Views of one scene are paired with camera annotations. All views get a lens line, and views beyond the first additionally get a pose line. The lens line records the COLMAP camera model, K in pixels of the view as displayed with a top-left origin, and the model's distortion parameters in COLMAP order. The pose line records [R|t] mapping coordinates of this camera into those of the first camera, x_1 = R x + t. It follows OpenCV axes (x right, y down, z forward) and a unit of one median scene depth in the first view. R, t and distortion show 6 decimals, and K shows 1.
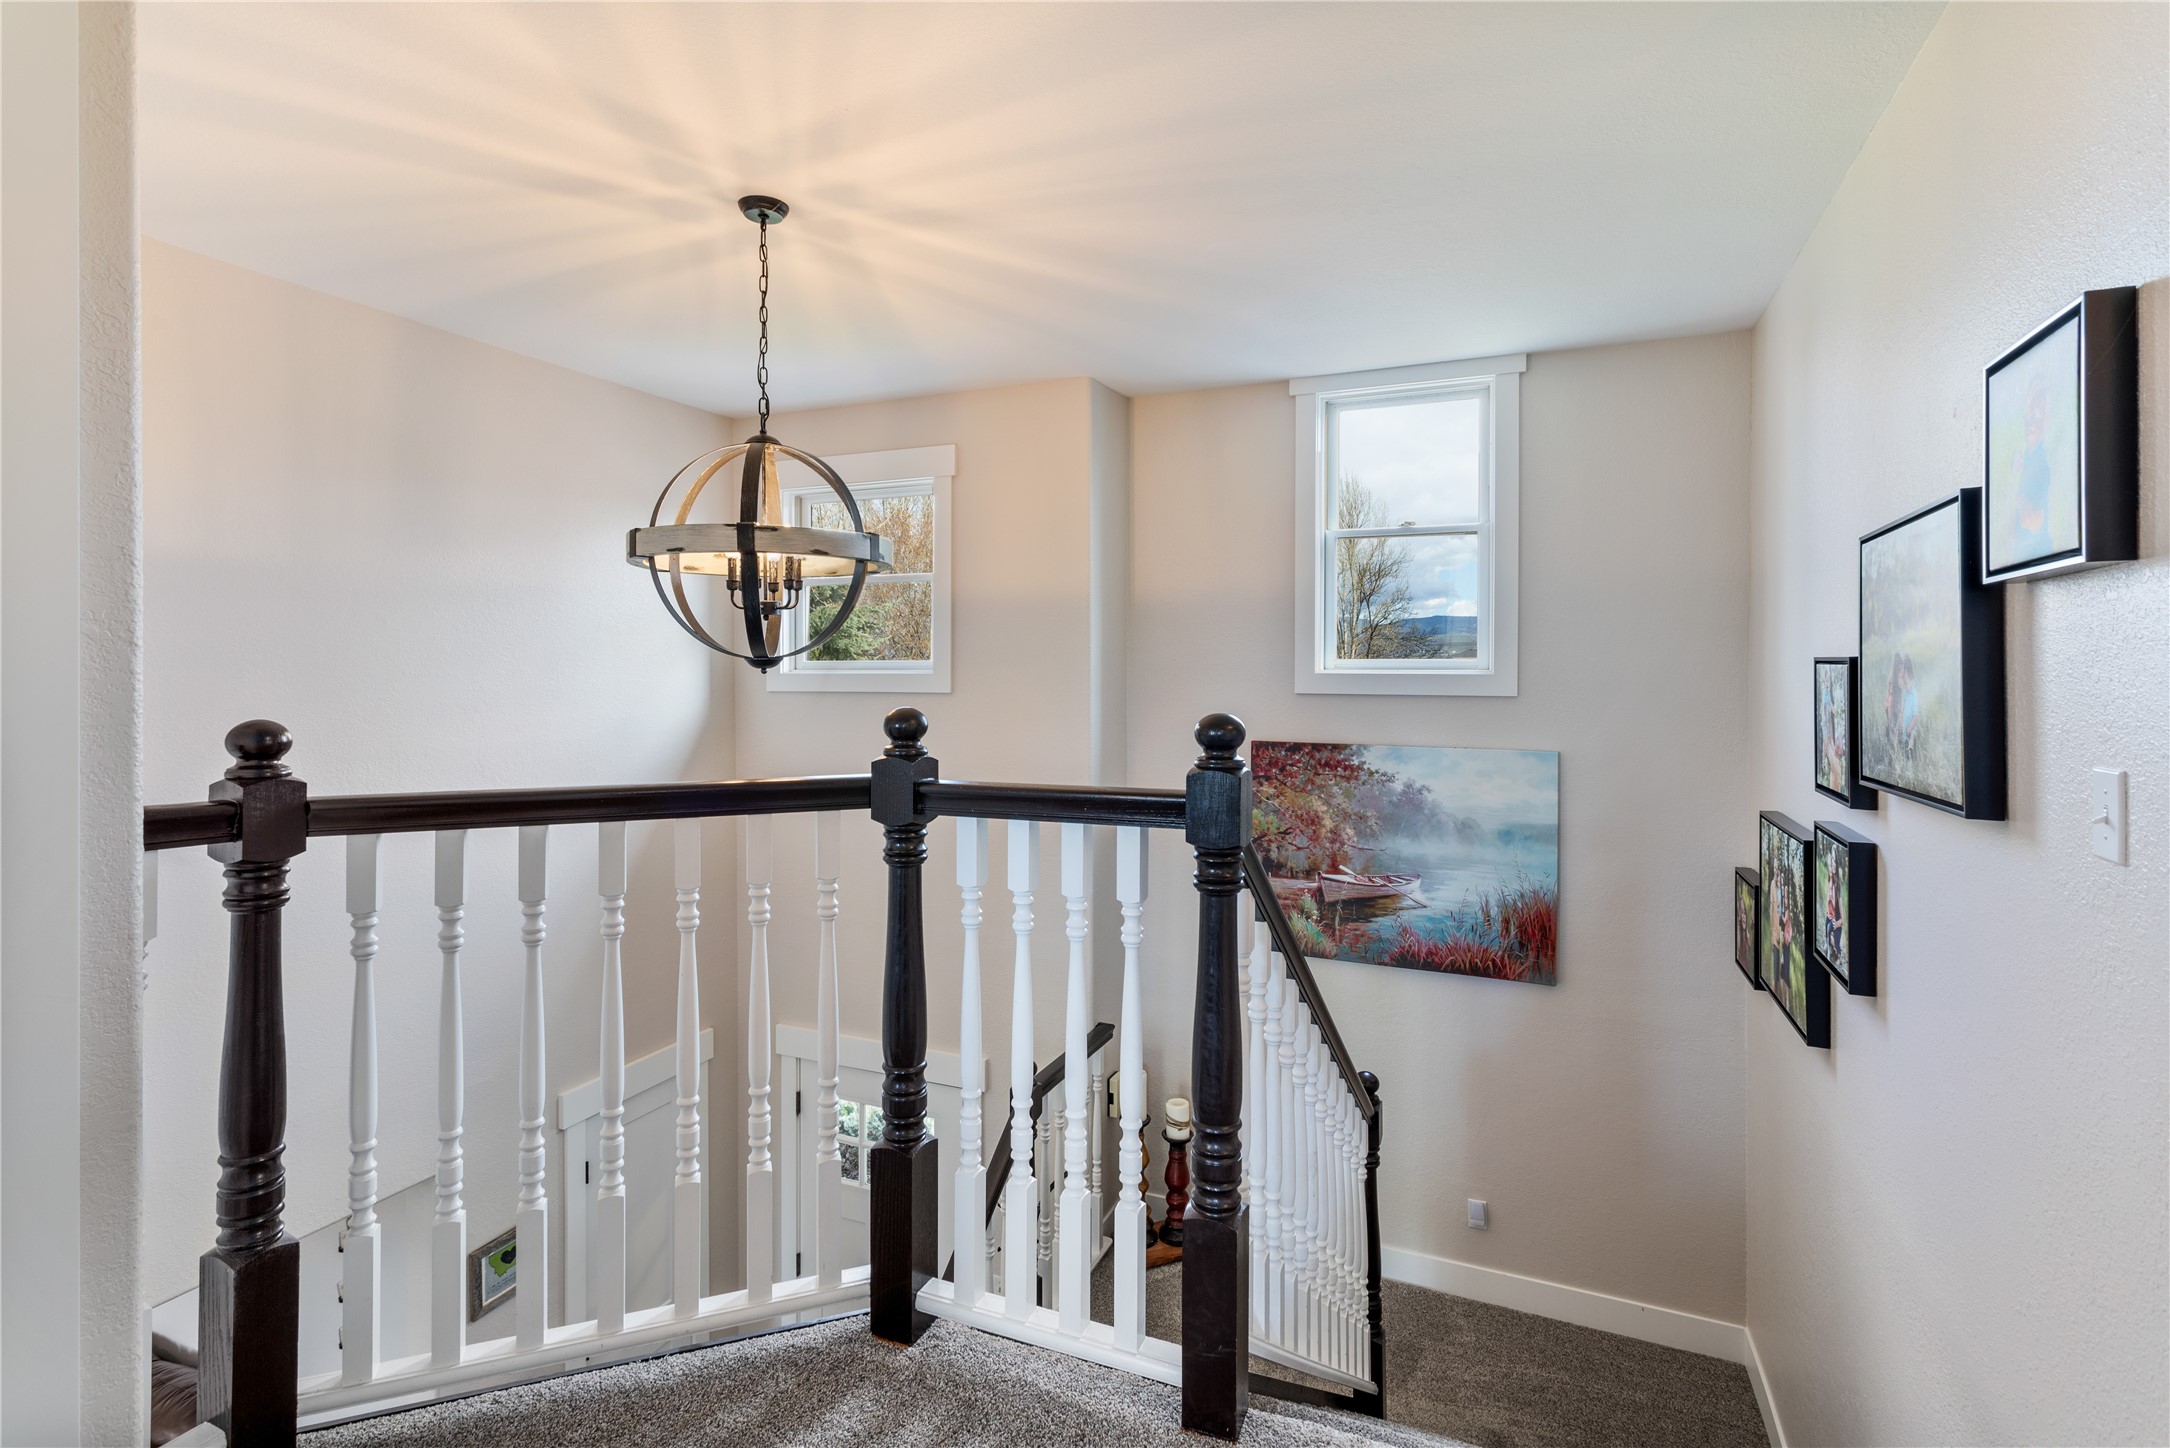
lens RADIAL K [[1023.4, 0, 1107.7], [0, 1023.4, 698.9], [0, 0, 1]] dist [0.003867, 0.001110]
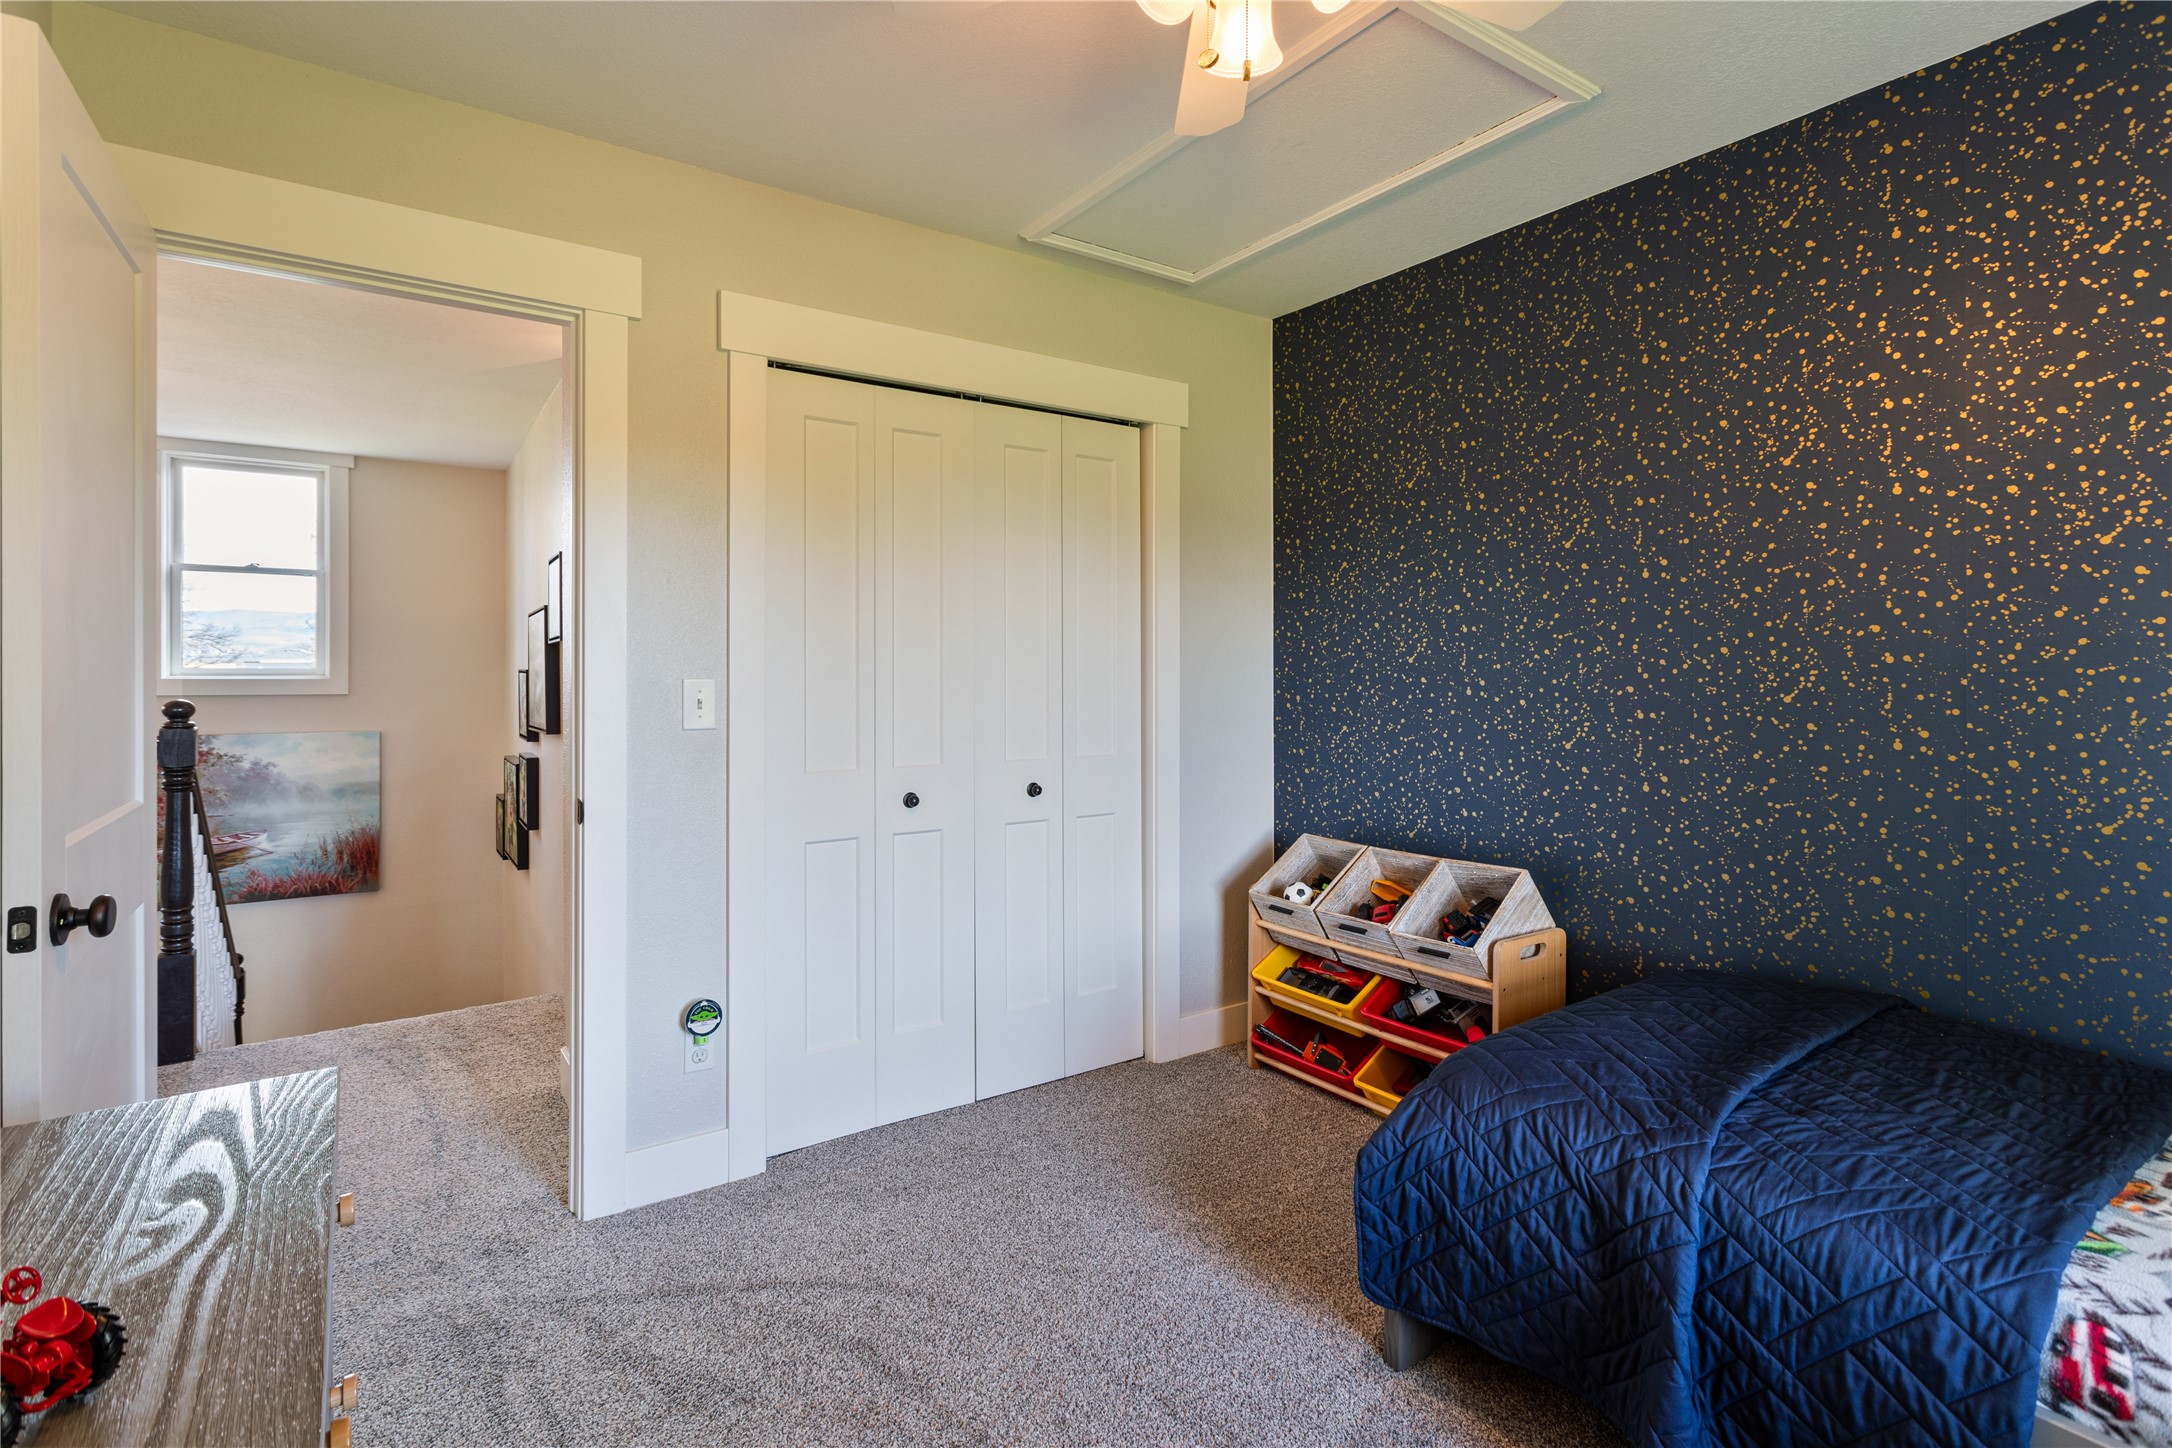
lens RADIAL K [[1082.7, 0, 1085.3], [0, 1082.7, 663.0], [0, 0, 1]] dist [0.002426, 0.000950]
pose [[0.557716, 0.008655, 0.829987, -0.281831], [0.022273, 0.999430, -0.025388, 0.015453], [-0.829733, 0.032646, 0.557205, -0.695971]]
